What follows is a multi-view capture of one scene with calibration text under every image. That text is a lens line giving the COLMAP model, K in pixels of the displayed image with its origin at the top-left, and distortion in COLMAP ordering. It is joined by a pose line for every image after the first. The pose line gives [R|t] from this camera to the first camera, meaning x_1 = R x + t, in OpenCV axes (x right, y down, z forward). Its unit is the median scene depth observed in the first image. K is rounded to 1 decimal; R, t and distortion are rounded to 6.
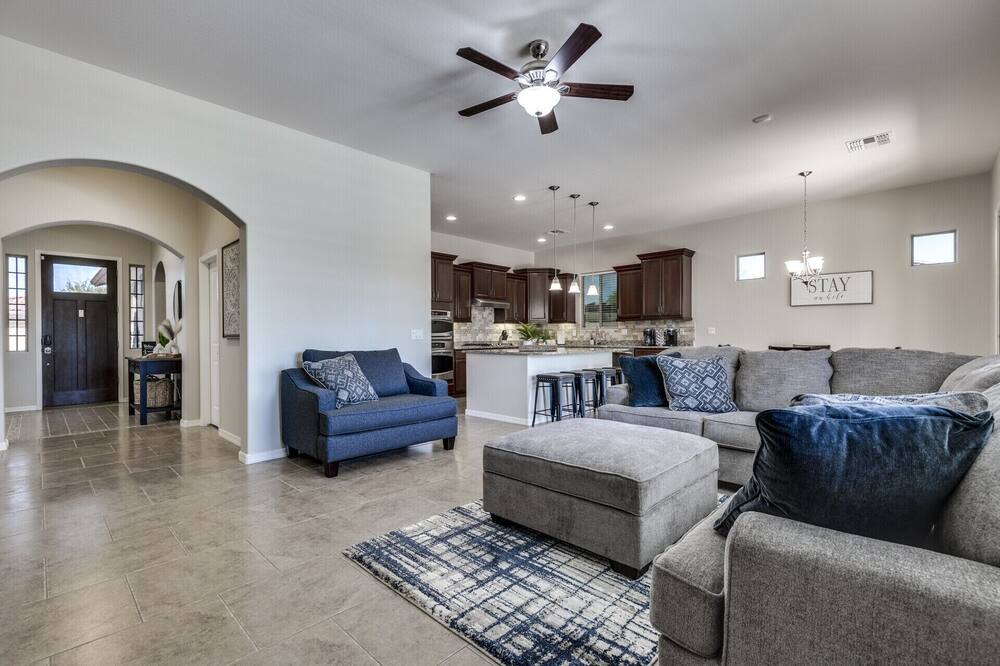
lens RADIAL K [[448.4, 0, 501.3], [0, 448.4, 336.7], [0, 0, 1]] dist [0.002020, 0.000179]
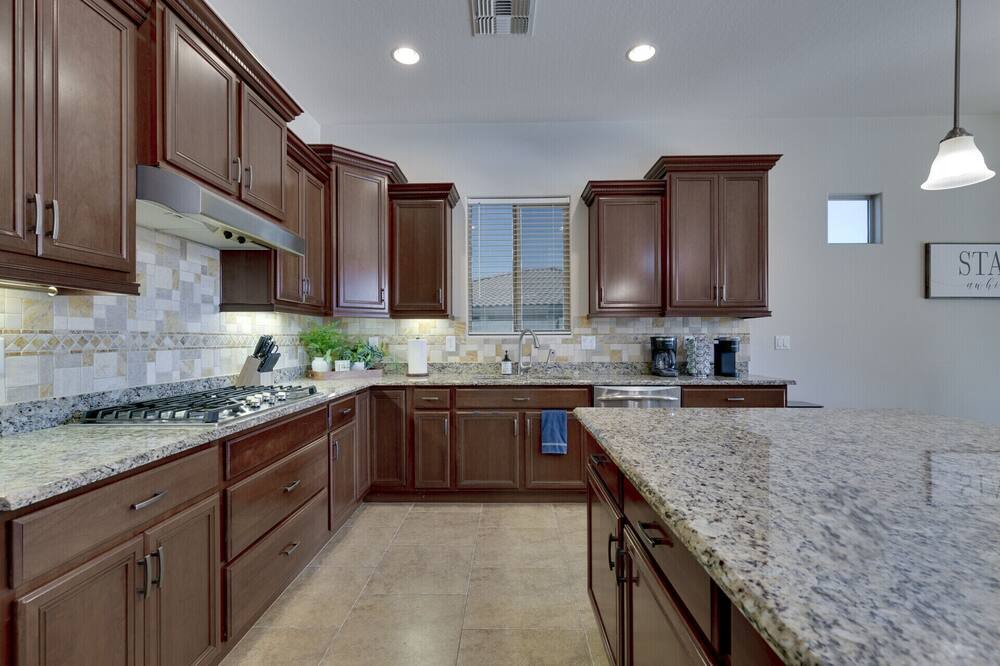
lens RADIAL K [[448.4, 0, 501.3], [0, 448.4, 336.7], [0, 0, 1]] dist [0.002020, 0.000179]
pose [[0.733982, 0.006919, 0.679133, -0.080661], [-0.000994, 0.999958, -0.009113, -0.012434], [-0.679168, 0.006014, 0.733958, 0.750557]]
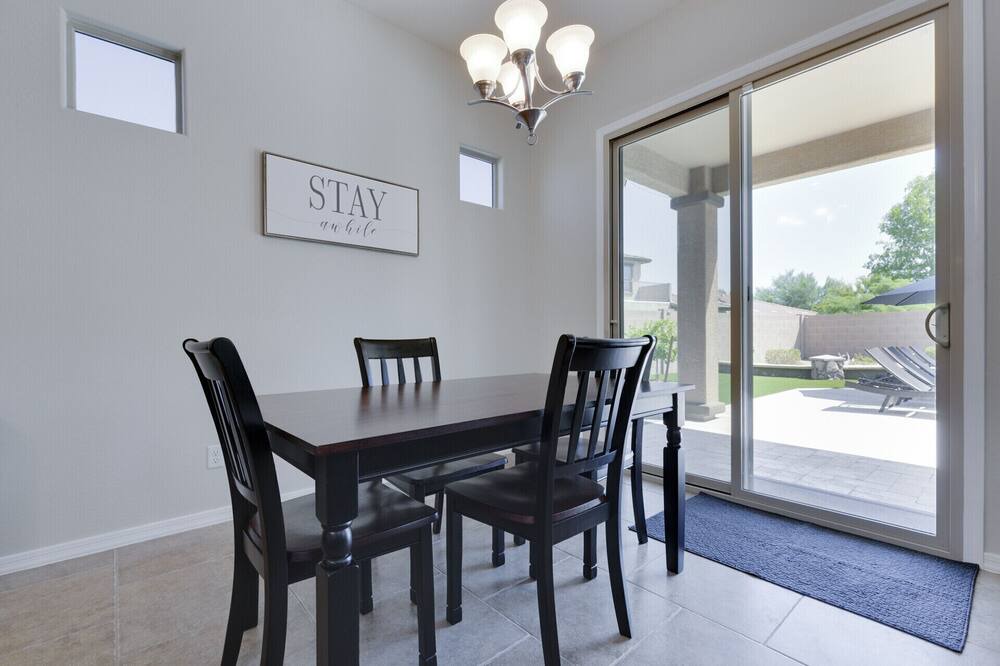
lens RADIAL K [[448.4, 0, 501.3], [0, 448.4, 336.7], [0, 0, 1]] dist [0.002020, 0.000179]
pose [[0.091410, 0.000066, 0.995813, 0.238495], [0.007569, 0.999971, -0.000761, 0.012651], [-0.995785, 0.007607, 0.091407, 0.612924]]
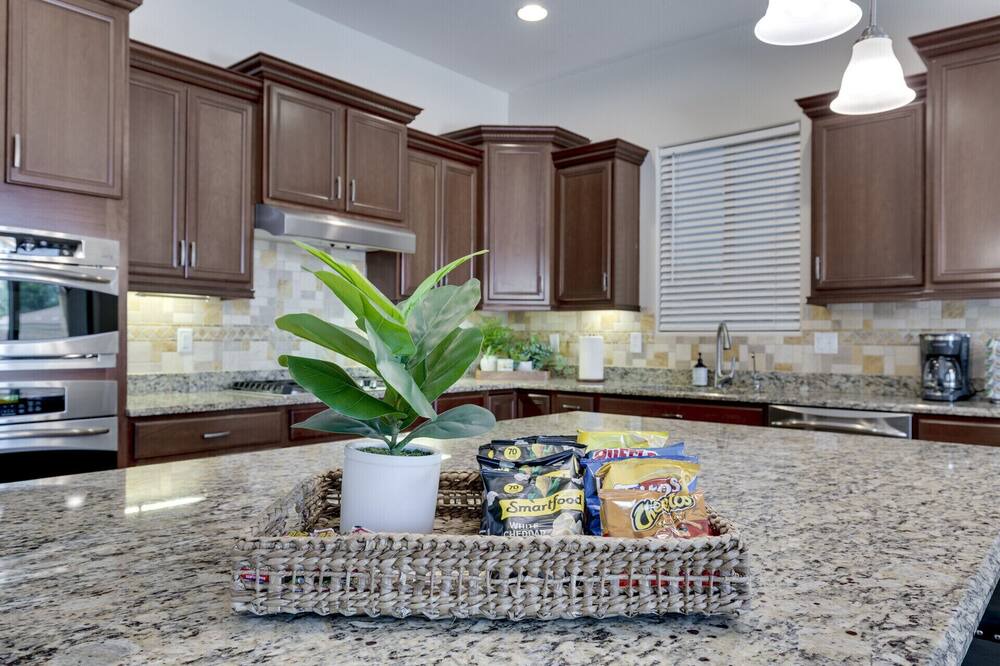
lens RADIAL K [[701.7, 0, 504.7], [0, 701.7, 337.2], [0, 0, 1]] dist [-0.004531, -0.001597]
pose [[0.998453, 0.014459, 0.053694, 0.053830], [-0.014139, 0.999880, -0.006349, -0.008822], [-0.053779, 0.005580, 0.998537, 0.586366]]
